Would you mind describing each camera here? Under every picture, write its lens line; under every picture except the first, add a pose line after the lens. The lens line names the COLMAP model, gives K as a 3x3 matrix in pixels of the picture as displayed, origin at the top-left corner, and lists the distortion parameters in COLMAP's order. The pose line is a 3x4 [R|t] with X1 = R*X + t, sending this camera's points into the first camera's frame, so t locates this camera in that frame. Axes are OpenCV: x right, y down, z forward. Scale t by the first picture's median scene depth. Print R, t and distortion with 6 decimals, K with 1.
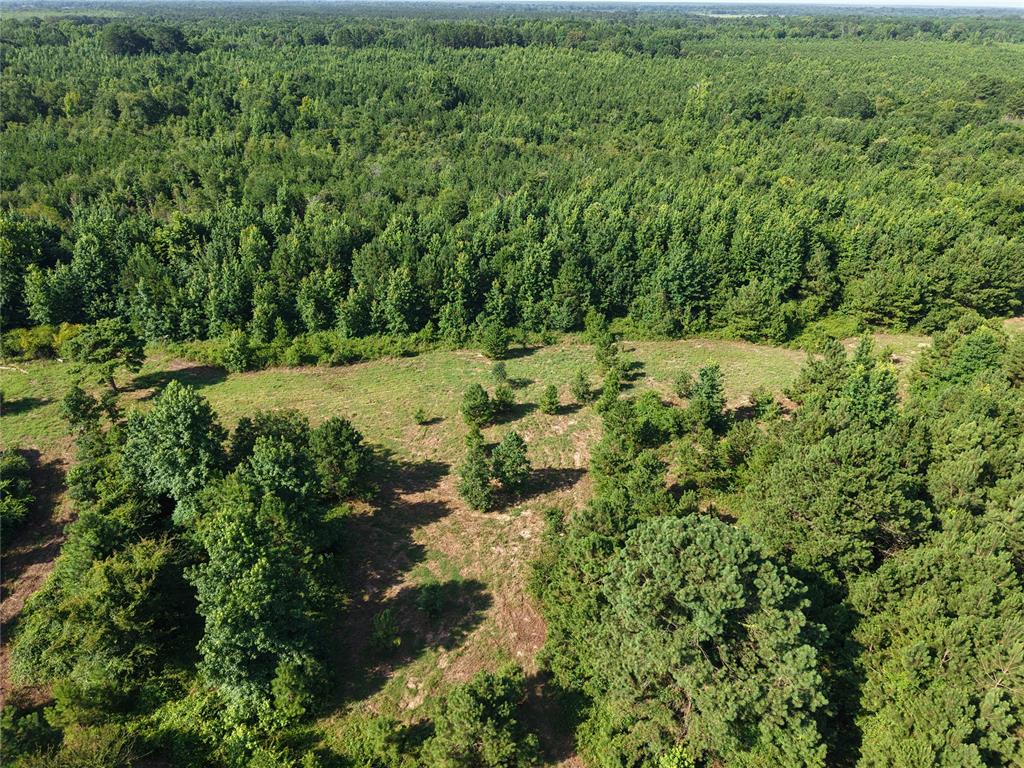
lens RADIAL K [[685.4, 0, 508.4], [0, 685.4, 370.2], [0, 0, 1]] dist [0.028191, -0.026511]
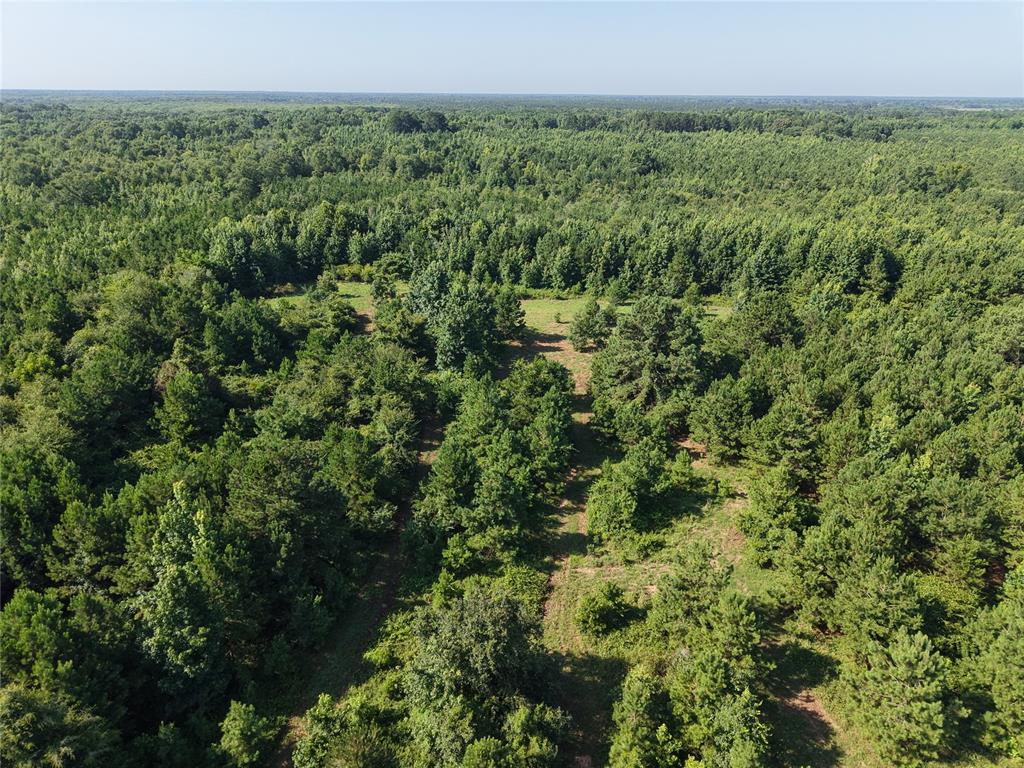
lens RADIAL K [[685.4, 0, 510.3], [0, 685.4, 369.0], [0, 0, 1]] dist [0.028191, -0.026511]
pose [[0.953735, 0.109978, -0.279812, 0.174822], [-0.141255, 0.985488, -0.094128, 0.268009], [0.265399, 0.129298, 0.955429, -0.441082]]
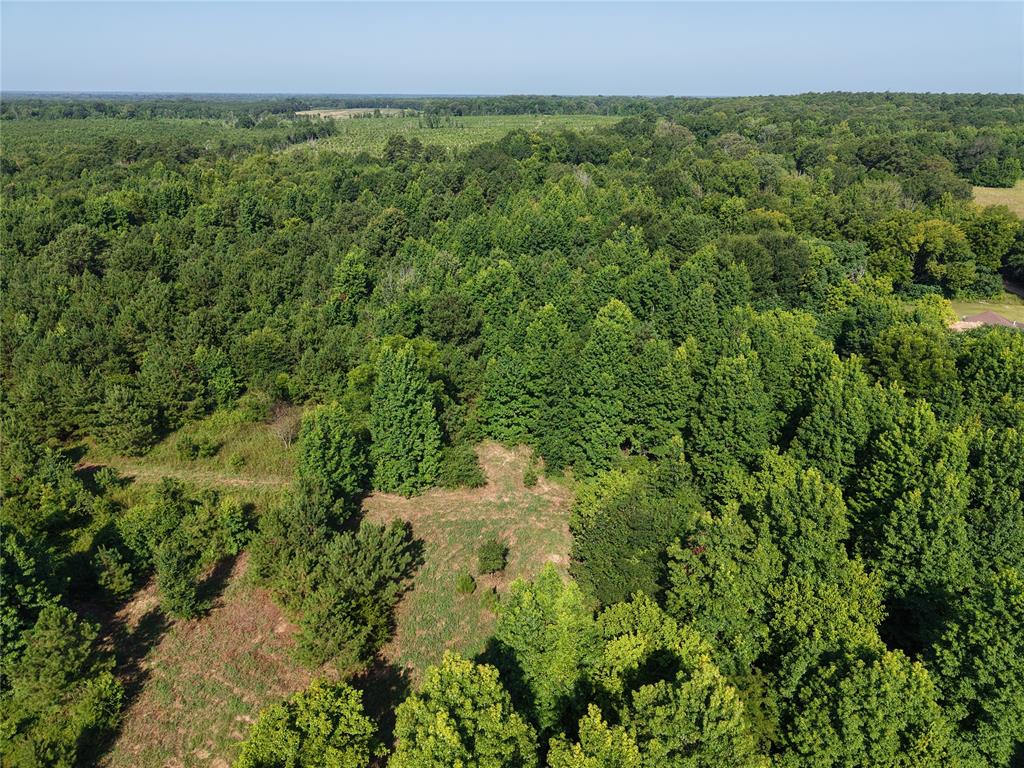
lens RADIAL K [[685.4, 0, 515.8], [0, 685.4, 384.8], [0, 0, 1]] dist [0.028191, -0.026511]
pose [[0.570333, -0.326305, 0.753821, -0.001099], [0.389164, 0.915519, 0.101861, 0.438531], [-0.723375, 0.235265, 0.649137, -0.754321]]
